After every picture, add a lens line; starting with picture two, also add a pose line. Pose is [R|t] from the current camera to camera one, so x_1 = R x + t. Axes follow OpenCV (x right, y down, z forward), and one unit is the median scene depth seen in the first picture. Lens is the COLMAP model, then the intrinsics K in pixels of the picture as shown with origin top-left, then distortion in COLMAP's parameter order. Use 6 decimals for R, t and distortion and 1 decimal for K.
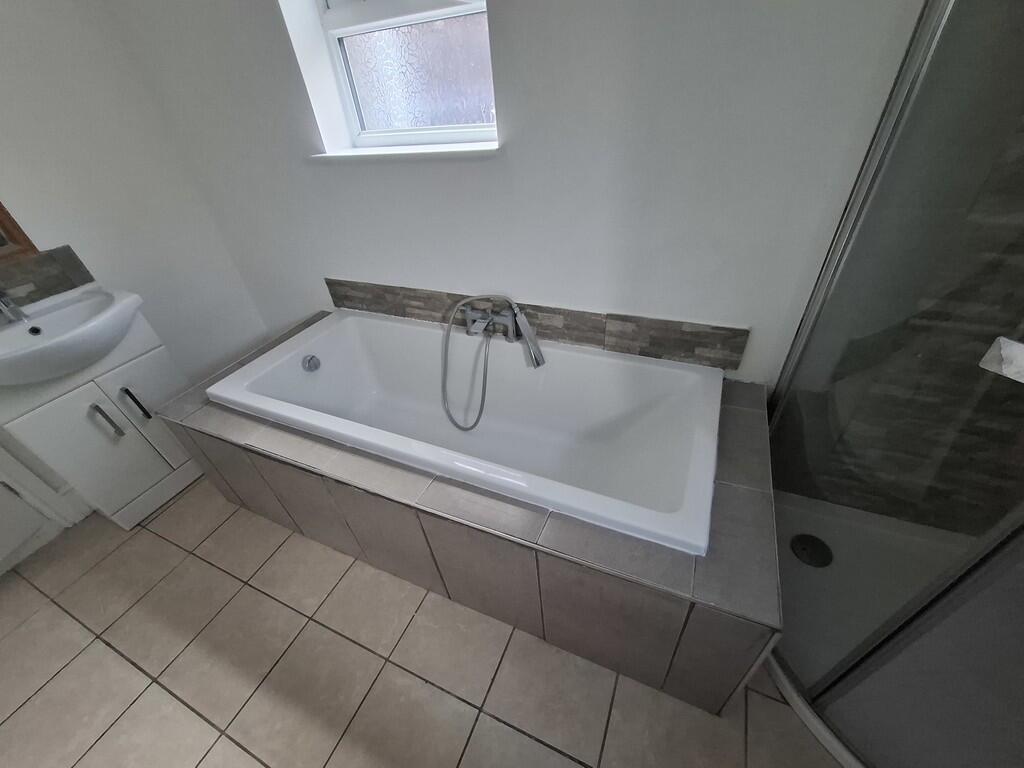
lens RADIAL K [[402.3, 0, 518.3], [0, 402.3, 394.9], [0, 0, 1]] dist [-0.004758, -0.000121]
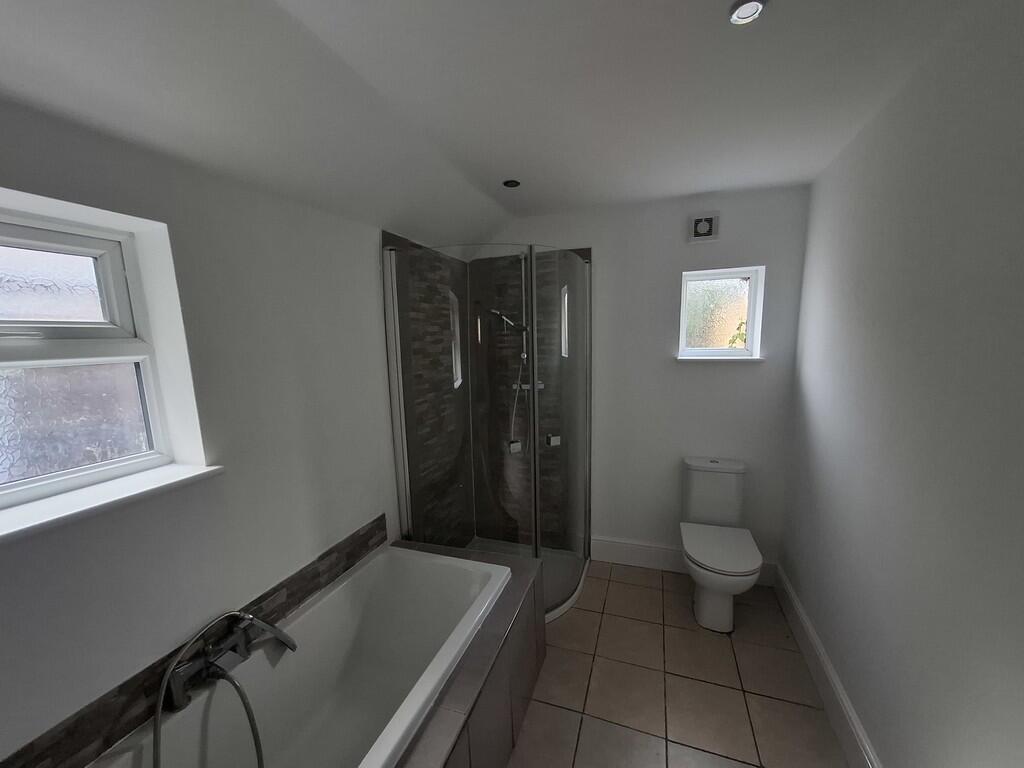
lens RADIAL K [[402.3, 0, 518.3], [0, 402.3, 394.9], [0, 0, 1]] dist [-0.004758, -0.000121]
pose [[-0.077966, -0.064942, 0.994839, -0.888185], [0.640789, 0.761188, 0.099908, -0.281678], [-0.763748, 0.645271, -0.017733, 0.239056]]
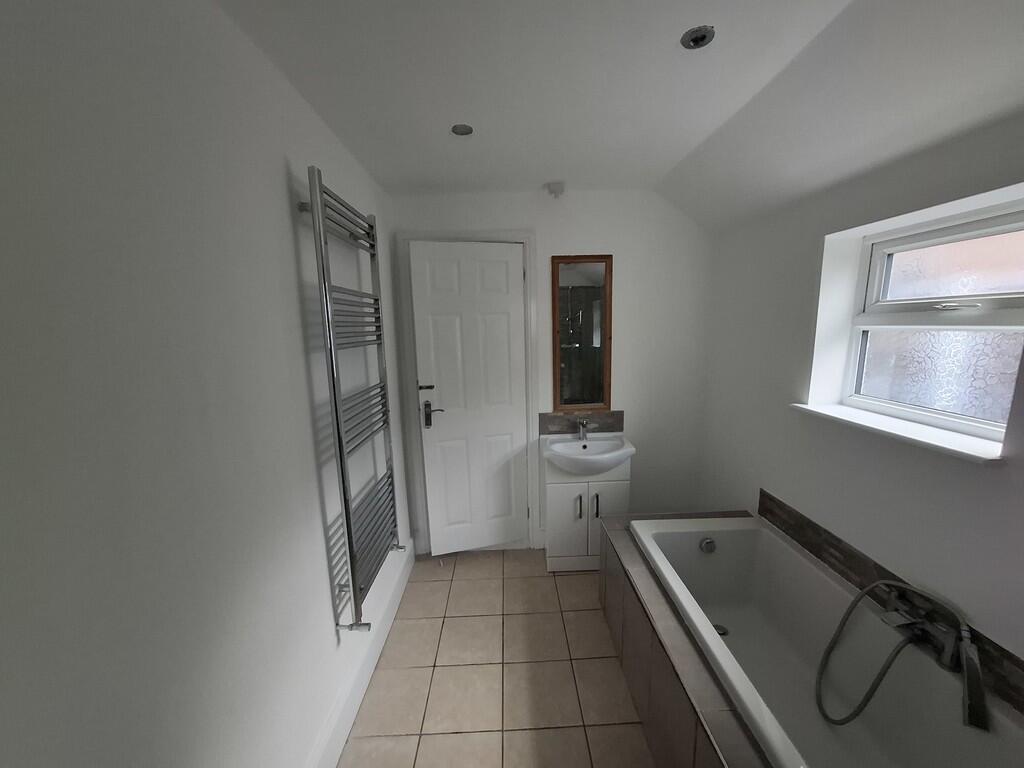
lens RADIAL K [[402.3, 0, 518.3], [0, 402.3, 394.9], [0, 0, 1]] dist [-0.004758, -0.000121]
pose [[0.430812, 0.223760, -0.874261, 0.189548], [-0.569426, 0.818972, -0.070988, -0.046388], [0.700111, 0.528409, 0.480238, -0.196760]]
